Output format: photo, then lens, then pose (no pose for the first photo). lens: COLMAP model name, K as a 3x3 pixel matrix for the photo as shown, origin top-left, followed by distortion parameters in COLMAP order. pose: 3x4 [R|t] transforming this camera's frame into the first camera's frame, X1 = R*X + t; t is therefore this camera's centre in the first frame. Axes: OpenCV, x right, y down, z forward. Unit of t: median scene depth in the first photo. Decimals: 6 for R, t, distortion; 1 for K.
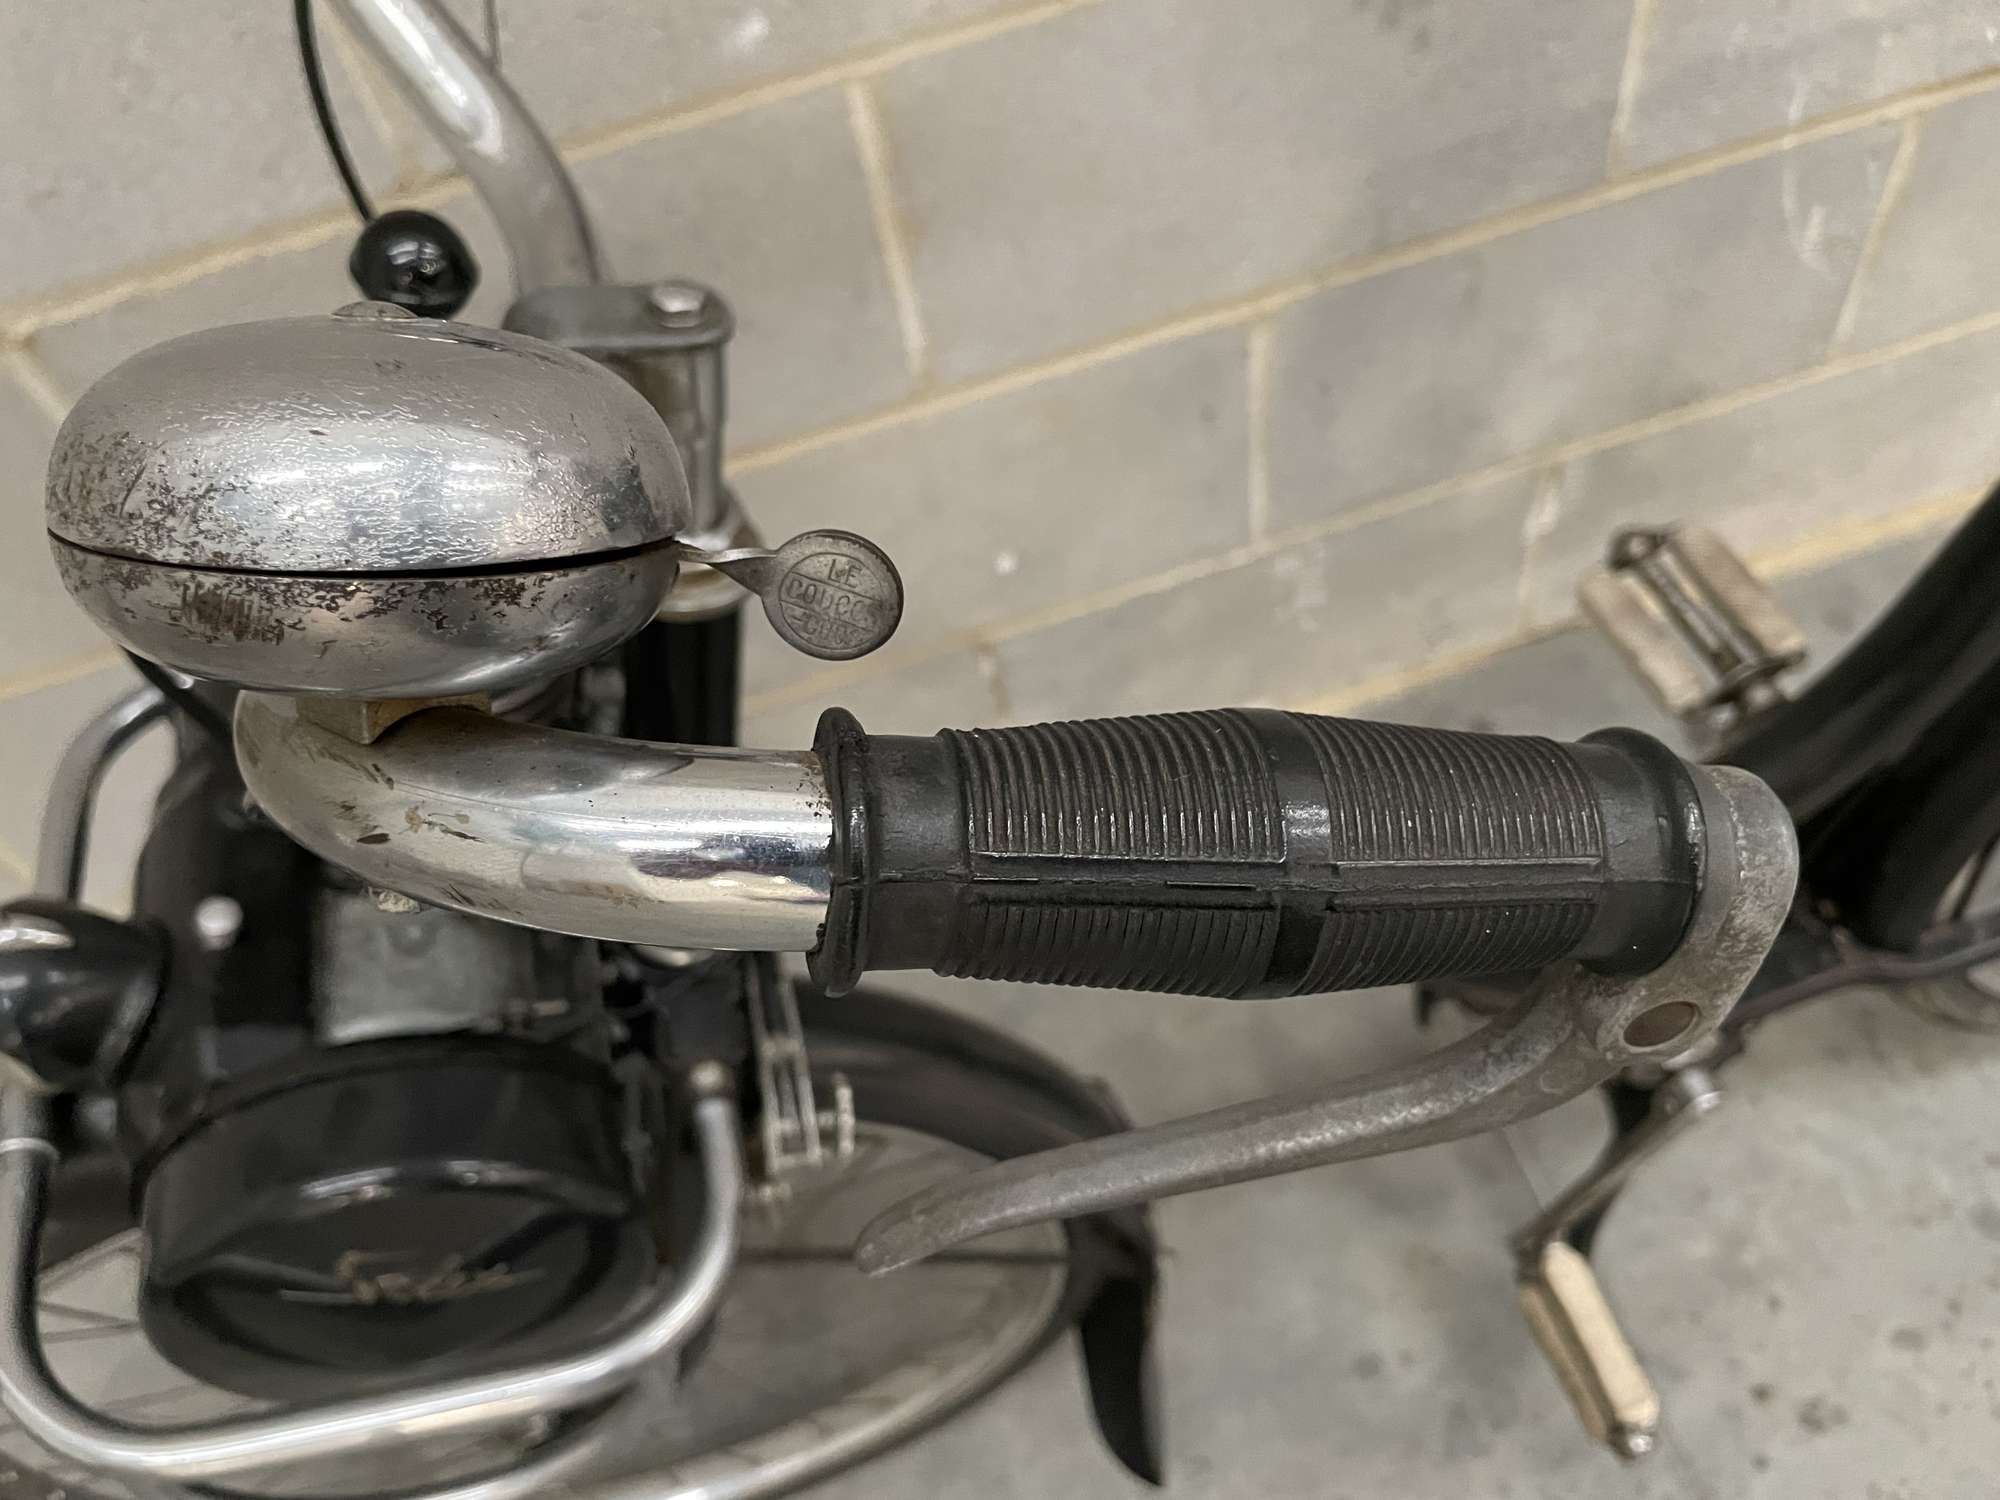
lens RADIAL K [[1529.4, 0, 972.7], [0, 1529.4, 729.4], [0, 0, 1]] dist [0.055074, -0.111767]
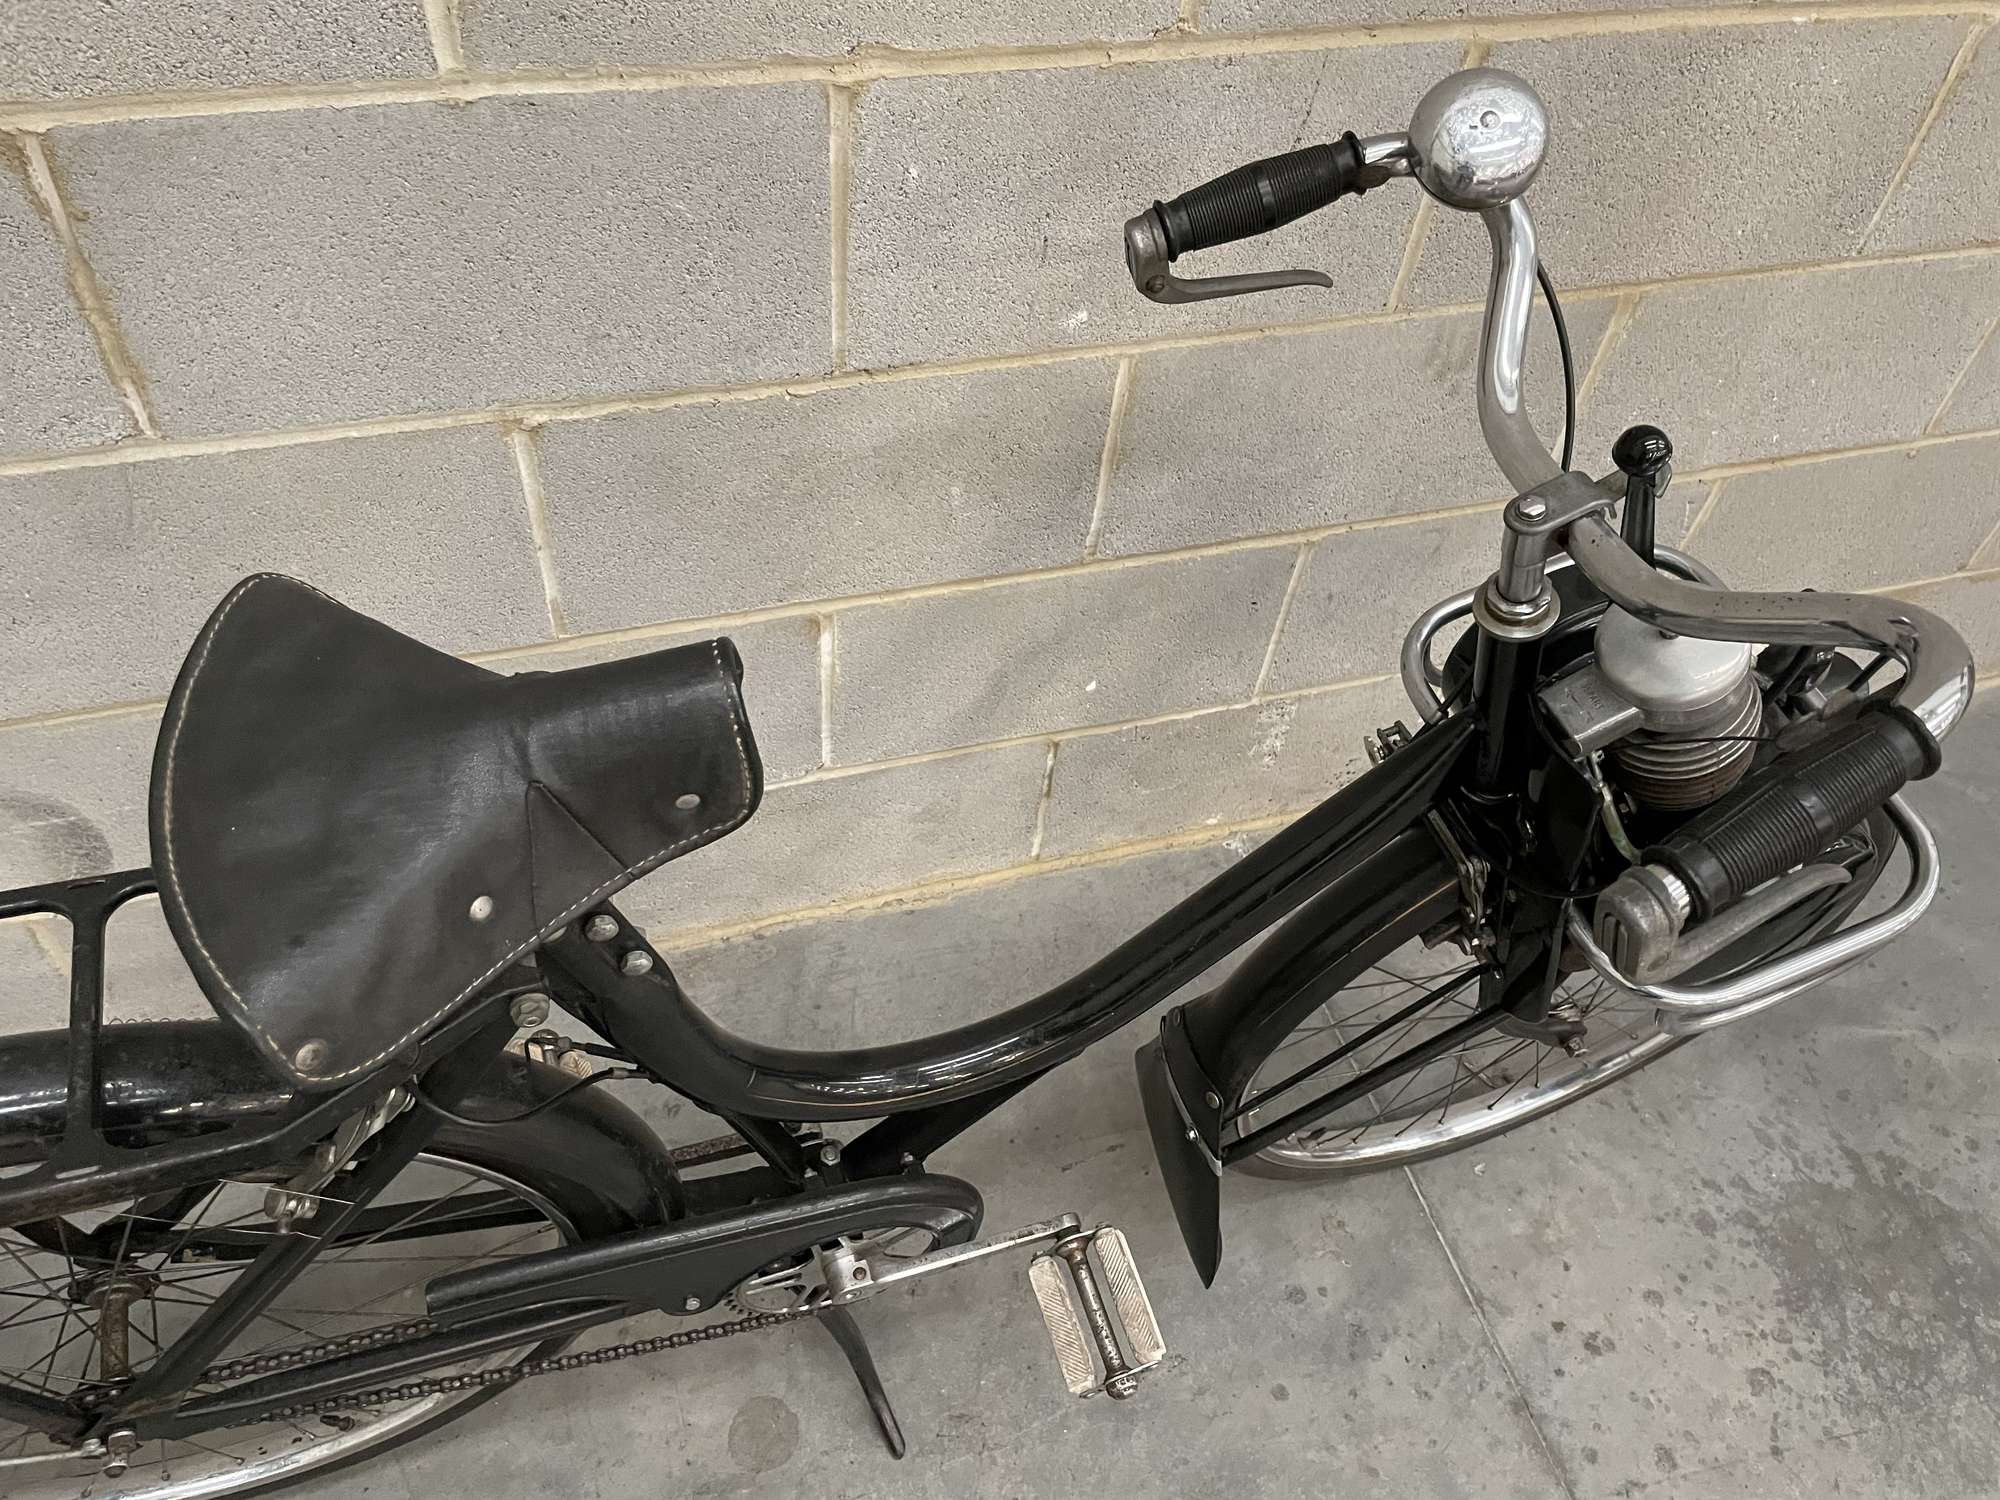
lens RADIAL K [[1516.6, 0, 1000.0], [0, 1516.6, 750.0], [0, 0, 1]] dist [0.068613, -0.107885]
pose [[0.969711, 0.133676, 0.204428, -0.367073], [-0.117573, 0.989064, -0.089039, 0.087630], [-0.214095, 0.062307, 0.974824, -0.332316]]
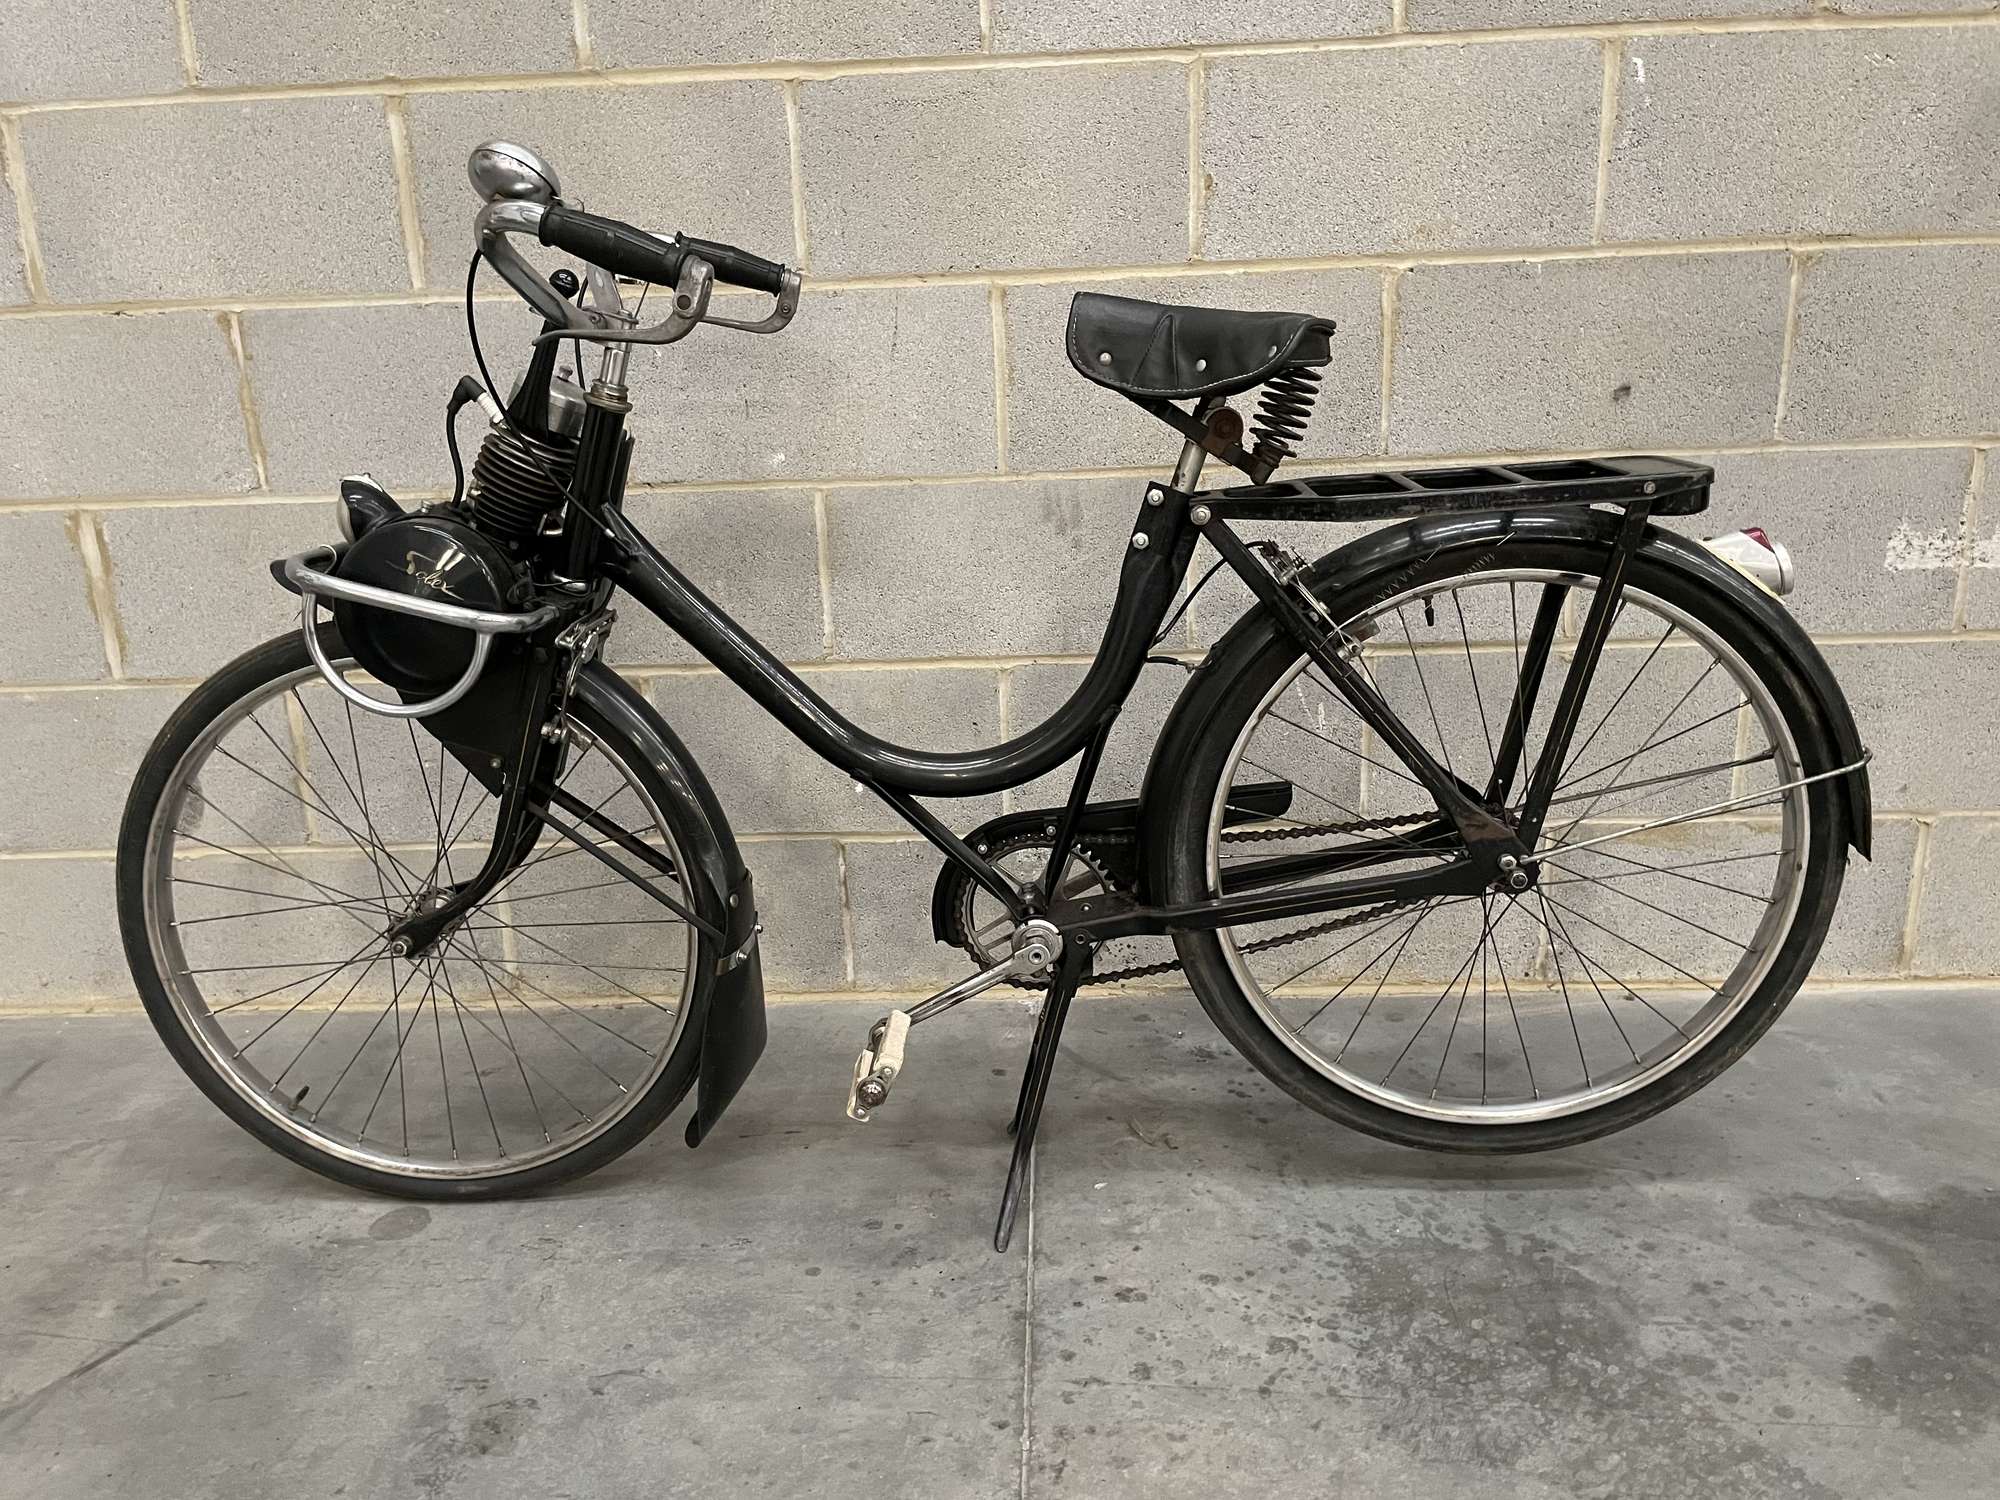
lens RADIAL K [[1516.6, 0, 1000.0], [0, 1516.6, 750.0], [0, 0, 1]] dist [0.068613, -0.107885]
pose [[0.946904, 0.203279, -0.249099, 0.695052], [-0.310323, 0.780488, -0.542714, 0.876465], [0.084097, 0.591199, 0.802129, -0.507610]]
